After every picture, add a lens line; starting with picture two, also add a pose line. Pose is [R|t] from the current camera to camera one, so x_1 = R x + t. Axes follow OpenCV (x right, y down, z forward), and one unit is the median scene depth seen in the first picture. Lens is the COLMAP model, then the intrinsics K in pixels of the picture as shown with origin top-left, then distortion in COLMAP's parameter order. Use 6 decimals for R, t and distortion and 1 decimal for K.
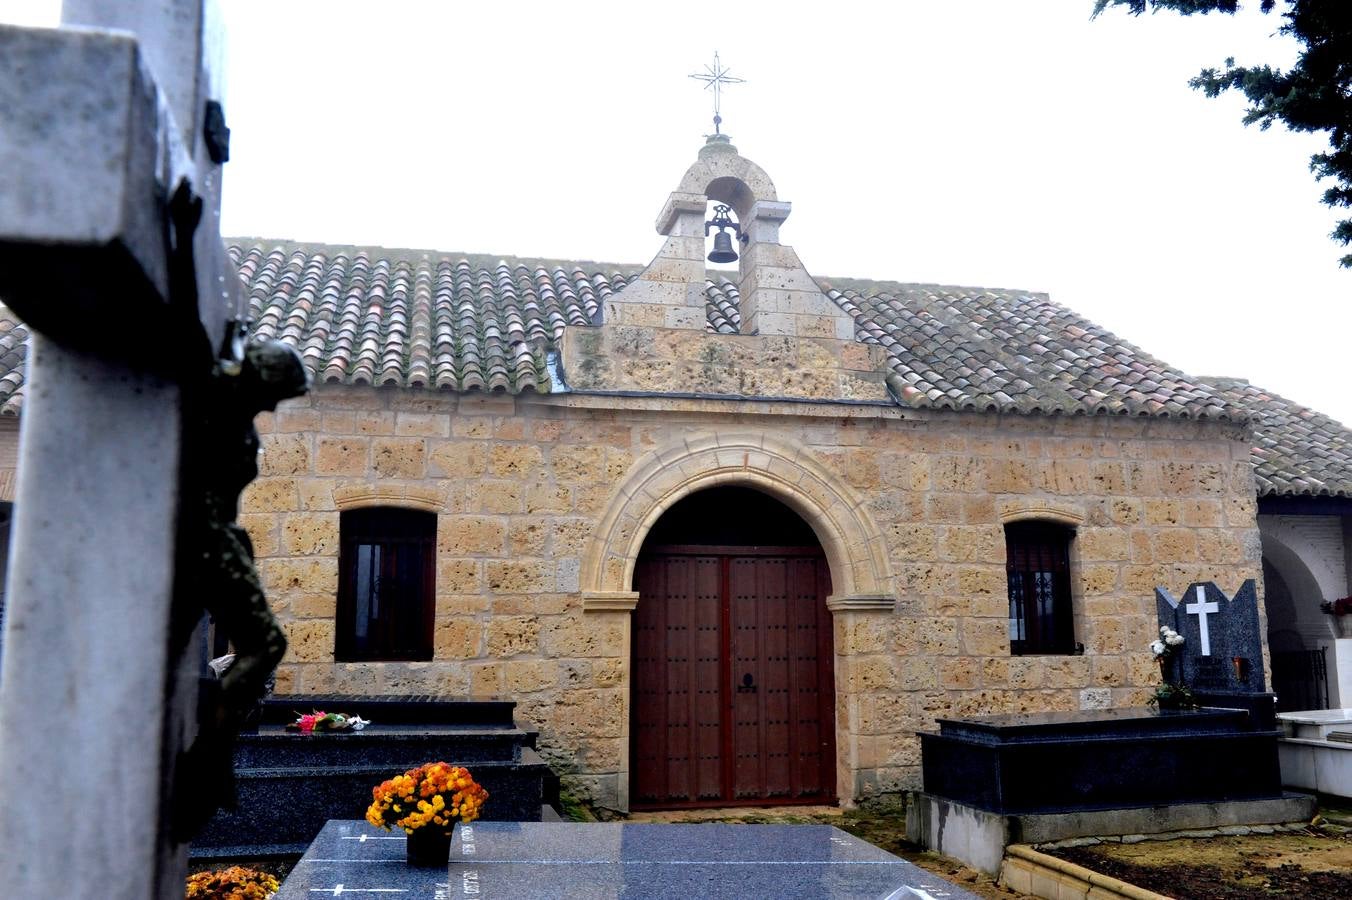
lens RADIAL K [[1024.4, 0, 676.0], [0, 1024.4, 450.0], [0, 0, 1]] dist [-0.011410, -0.000471]
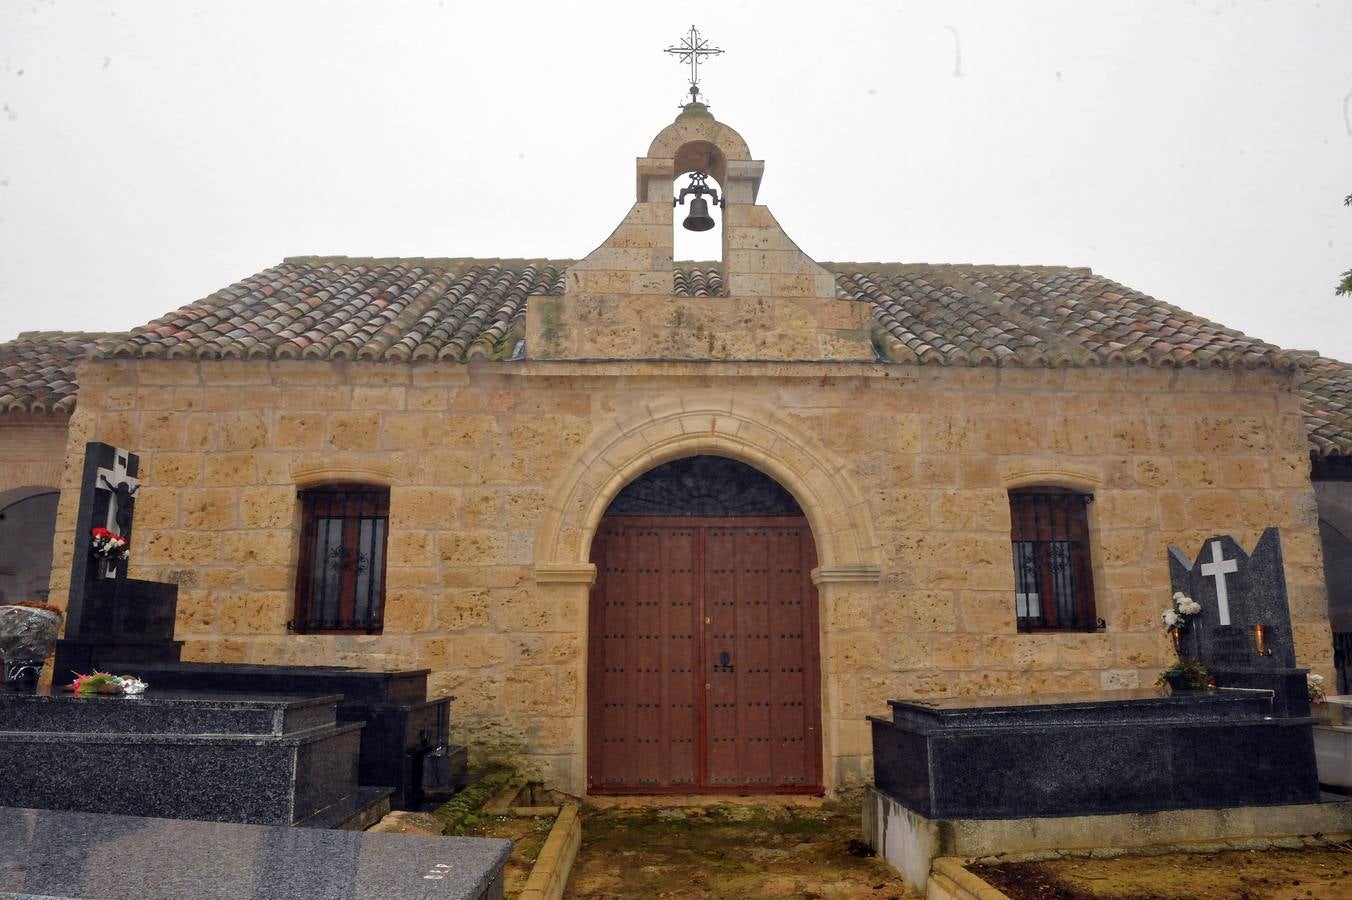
lens RADIAL K [[869.9, 0, 676.0], [0, 869.9, 450.0], [0, 0, 1]] dist [-0.042107, -0.003379]
pose [[0.985291, -0.033191, -0.167628, 0.168567], [0.027987, 0.999053, -0.033310, 0.058745], [0.168575, 0.028129, 0.985287, 0.203099]]
